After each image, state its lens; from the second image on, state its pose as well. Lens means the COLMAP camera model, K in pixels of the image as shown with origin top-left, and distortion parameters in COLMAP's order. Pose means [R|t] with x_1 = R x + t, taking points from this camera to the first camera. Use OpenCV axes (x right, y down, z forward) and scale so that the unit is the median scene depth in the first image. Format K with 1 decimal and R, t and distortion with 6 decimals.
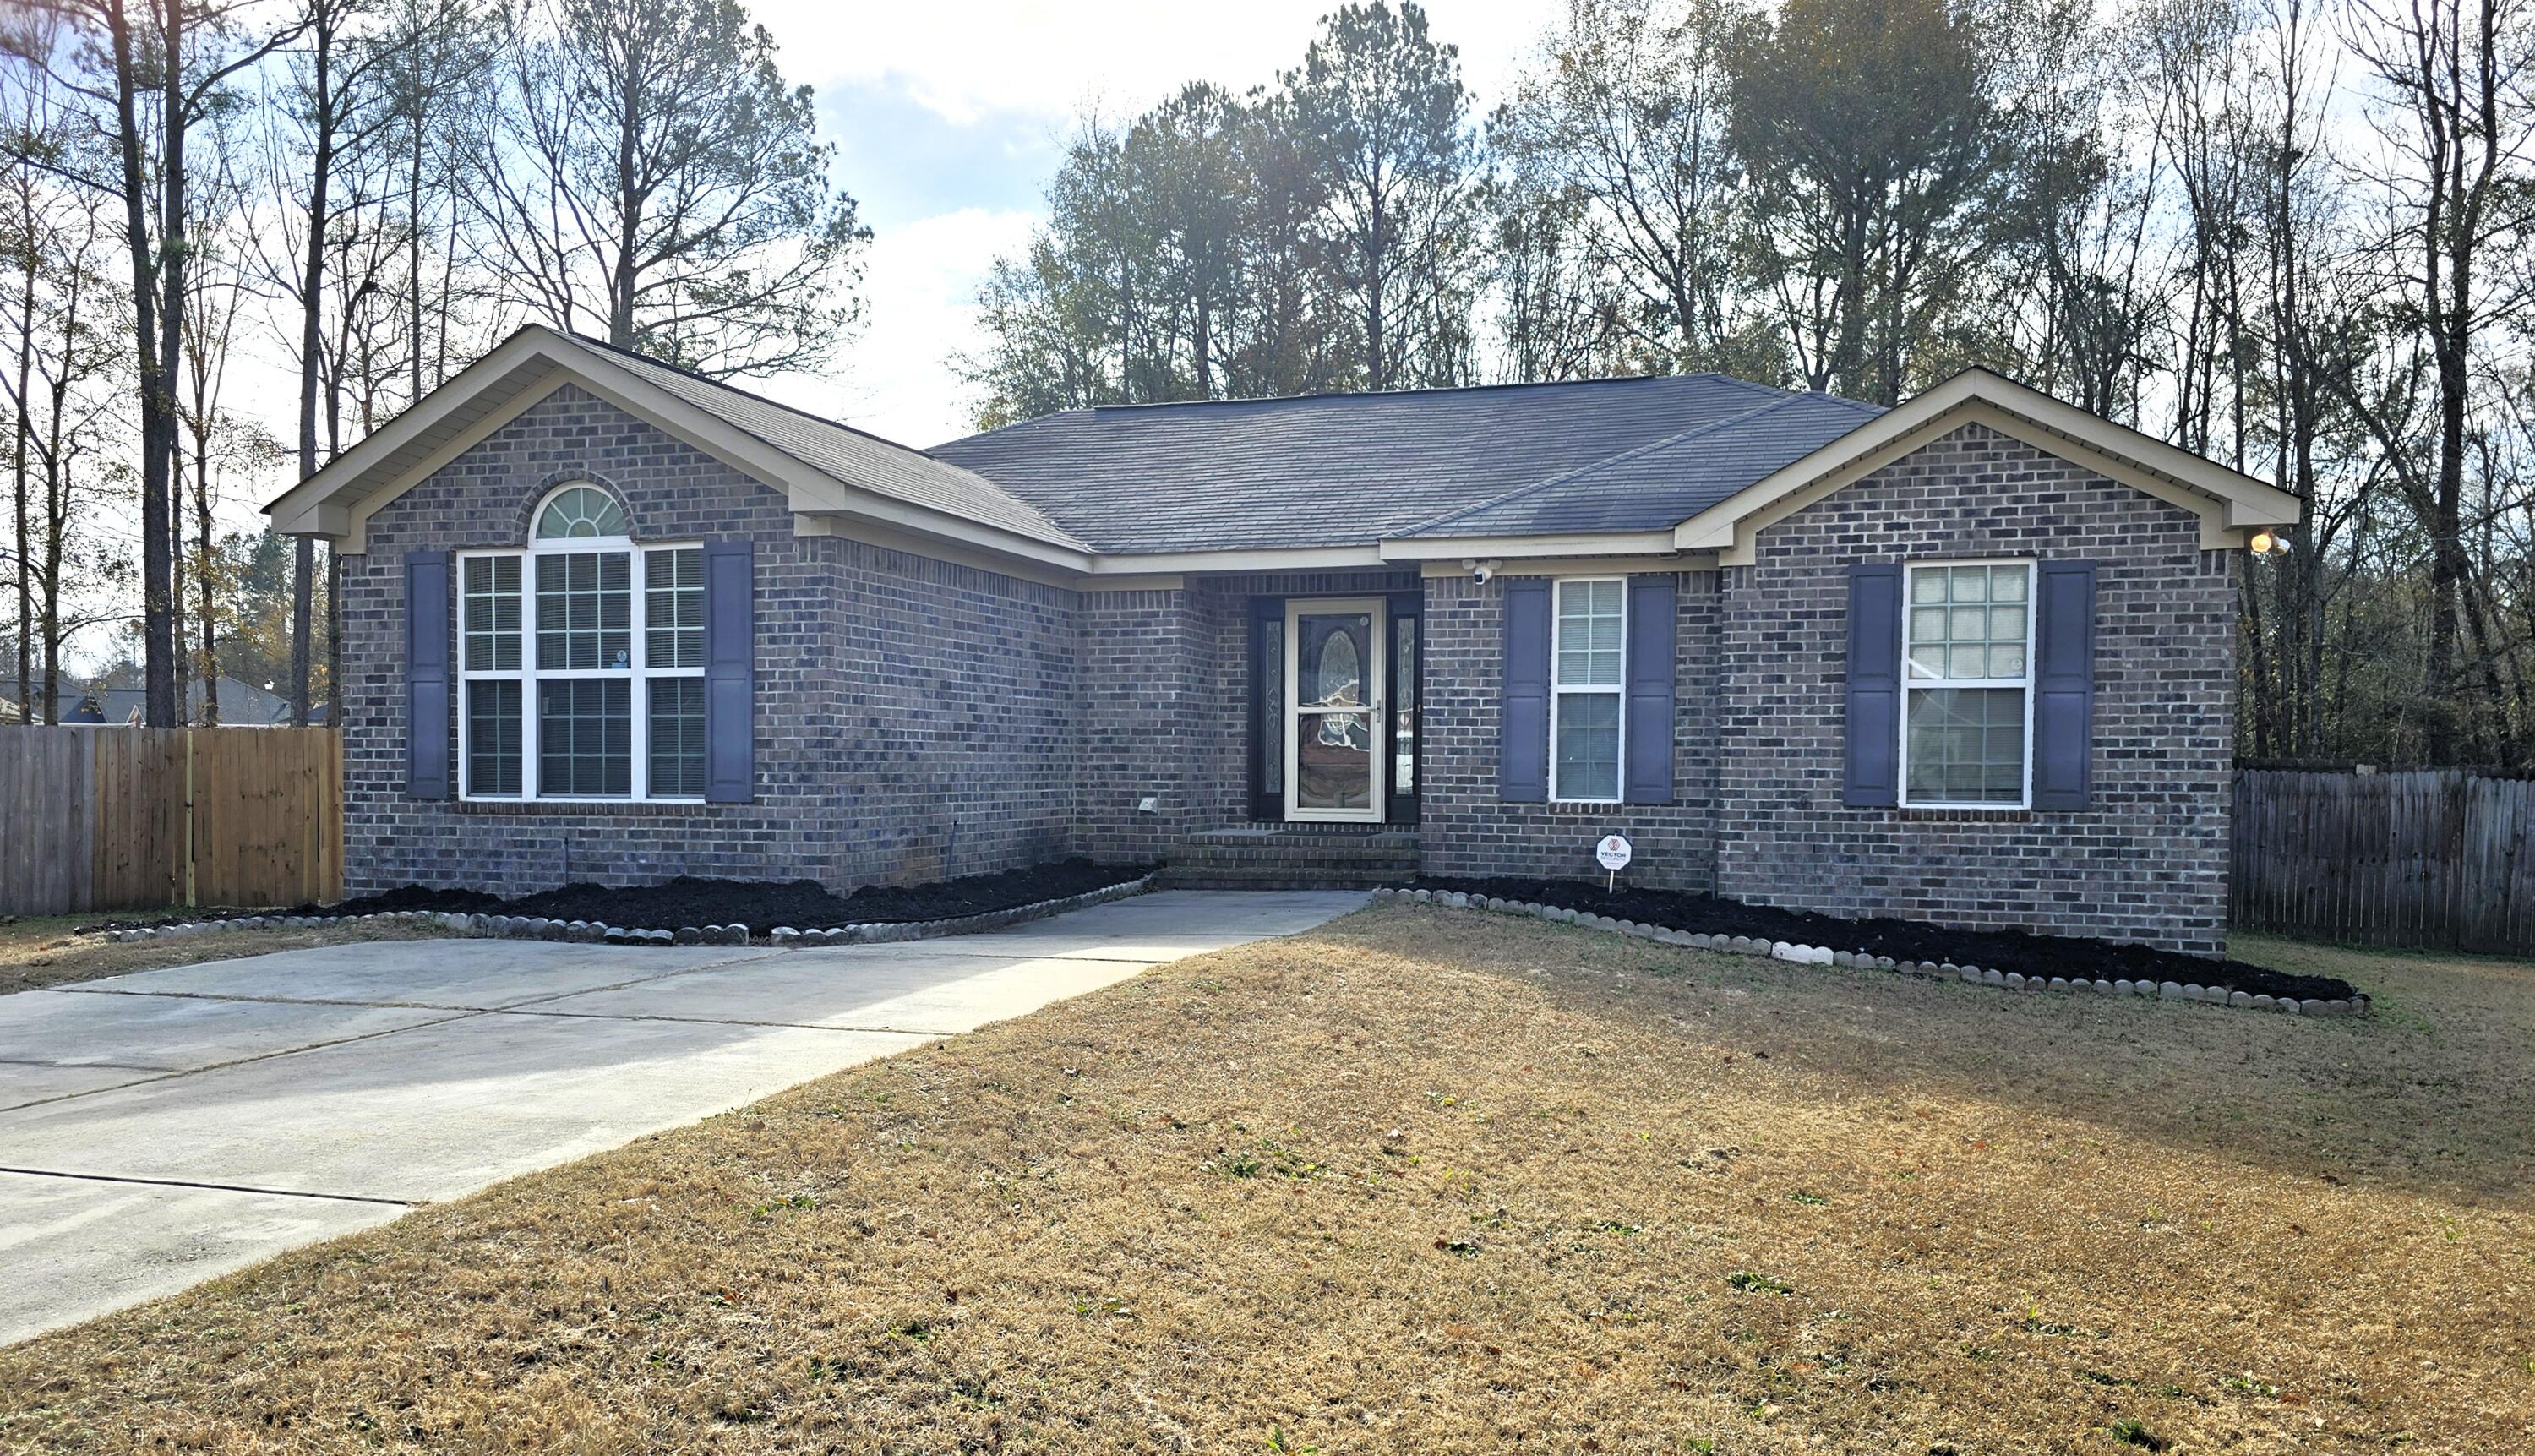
lens RADIAL K [[1844.9, 0, 1269.4], [0, 1844.9, 738.3], [0, 0, 1]] dist [0.030268, -0.001717]
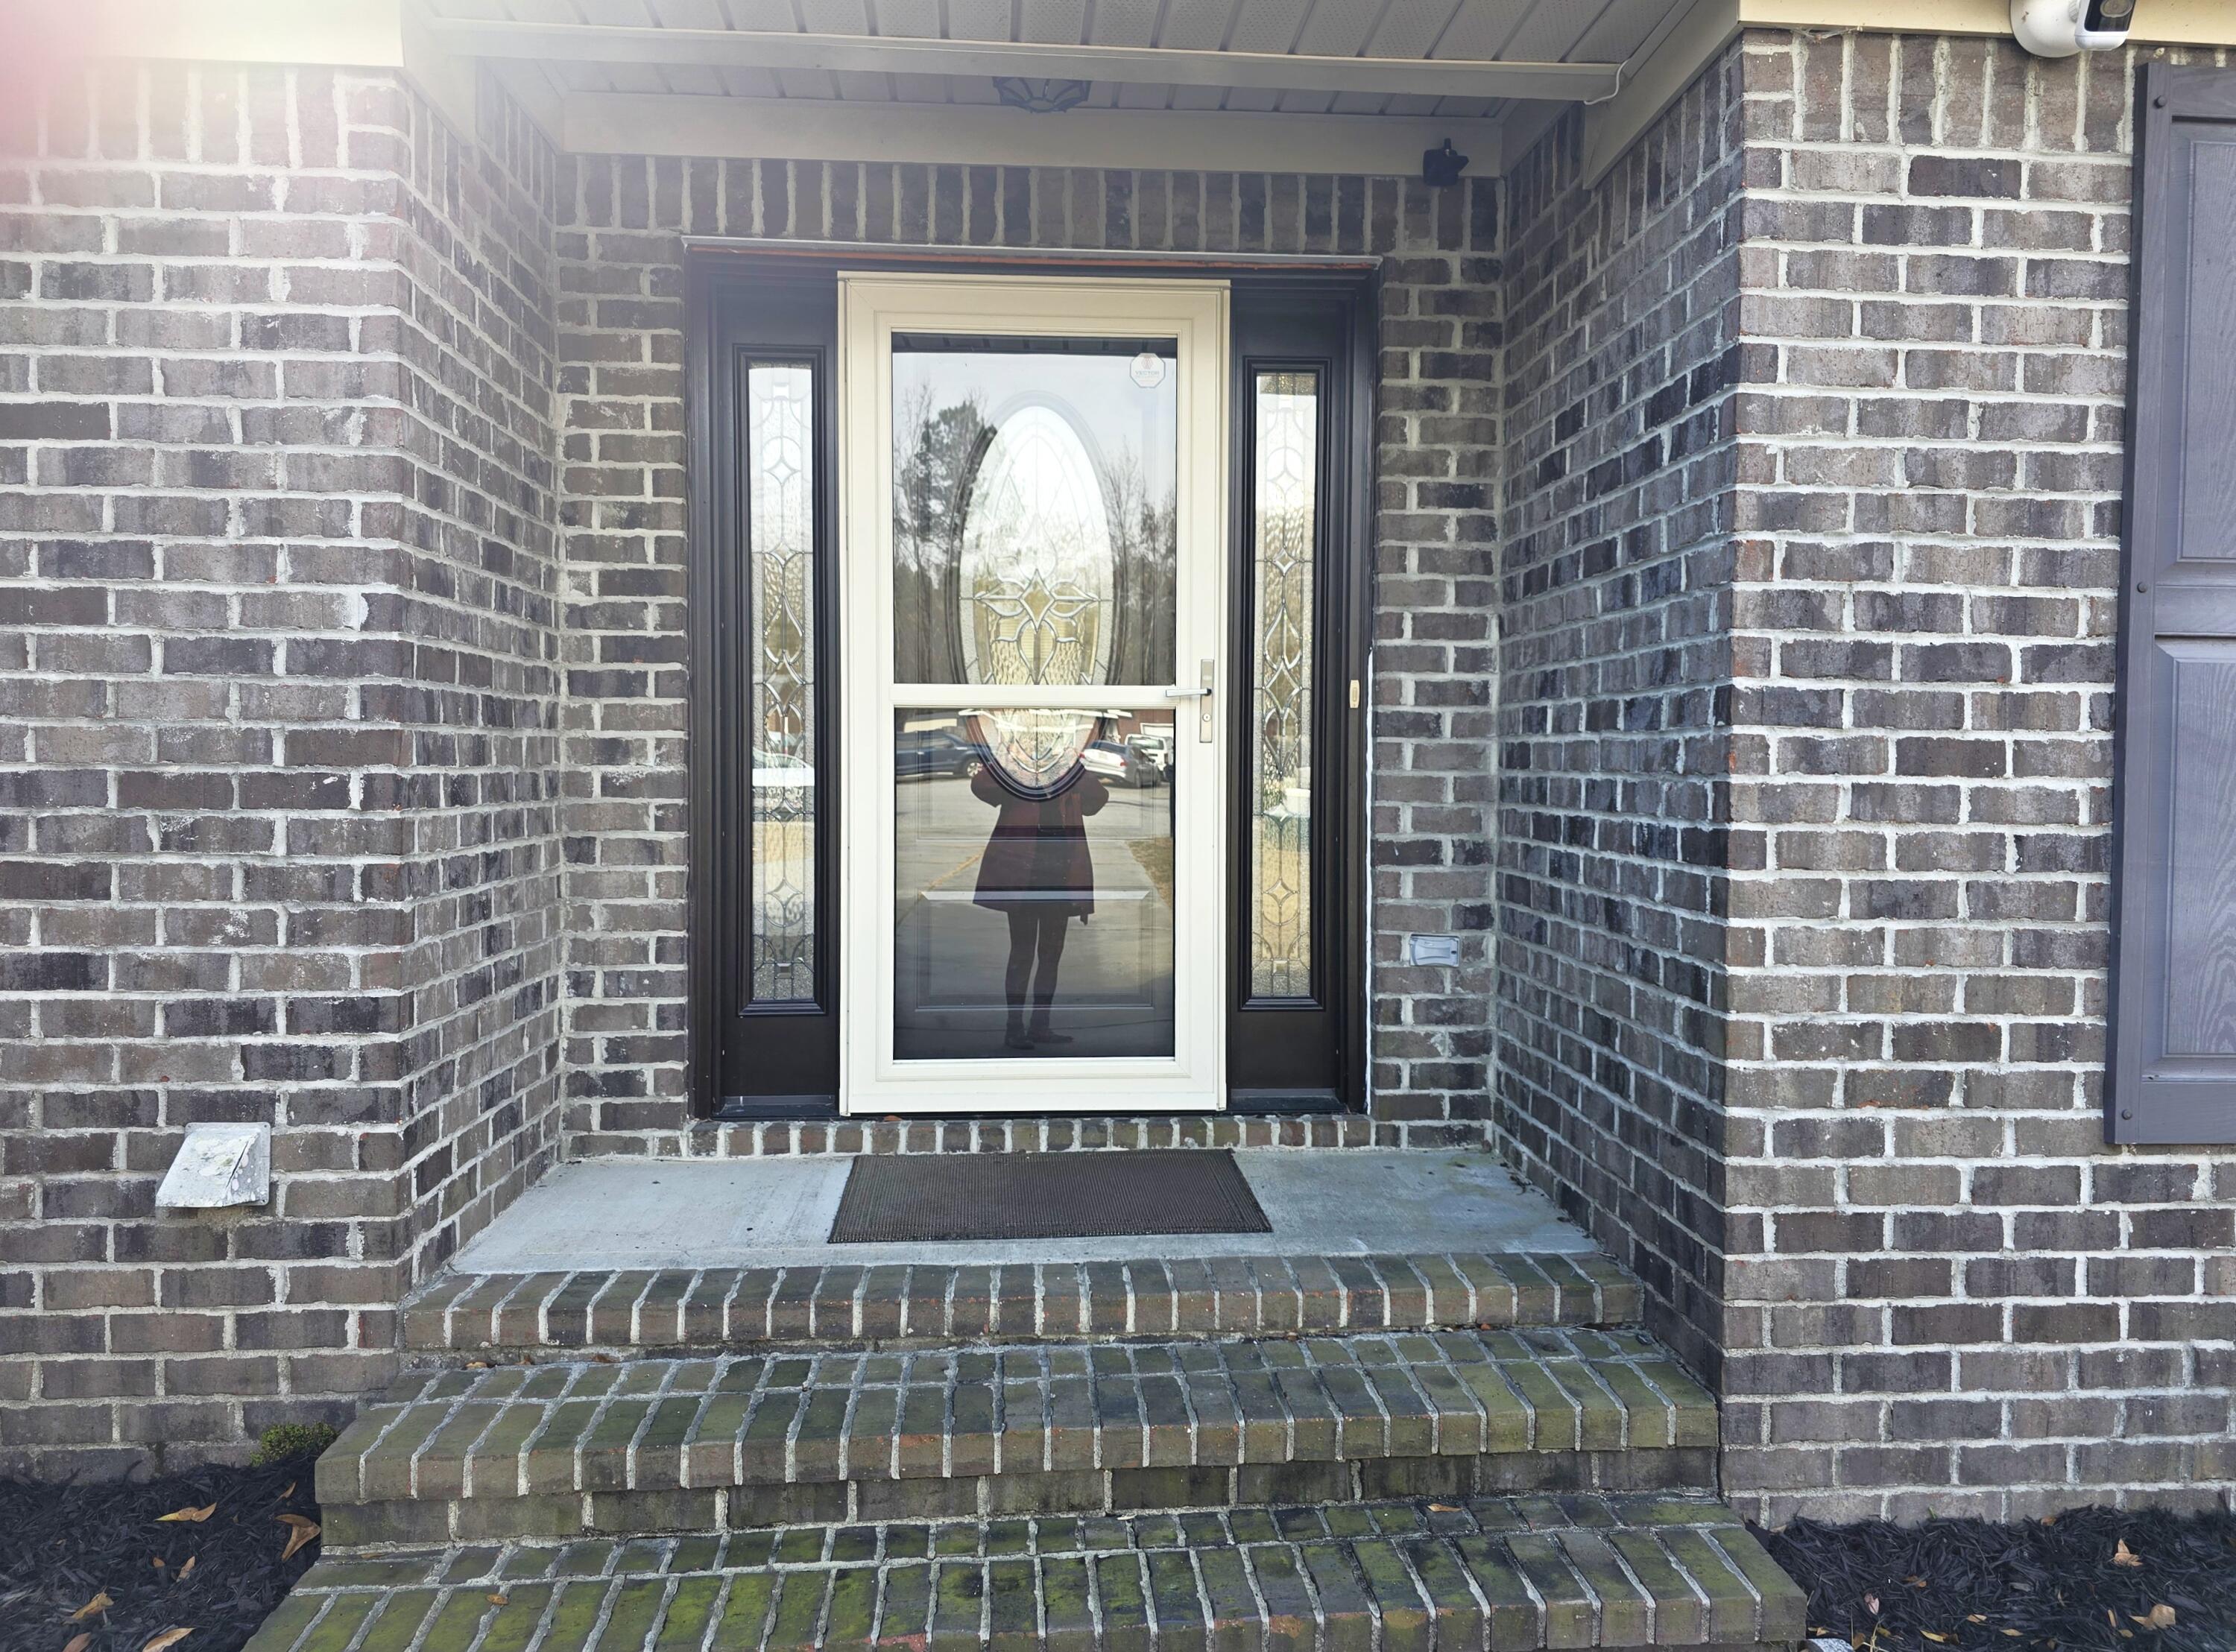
lens RADIAL K [[1536.8, 0, 1118.2], [0, 1536.8, 790.3], [0, 0, 1]] dist [0.066276, -0.019941]
pose [[0.923390, -0.009338, 0.383750, -0.047928], [-0.005451, 0.999284, 0.037432, -0.012136], [-0.383825, -0.036656, 0.922678, 0.947798]]
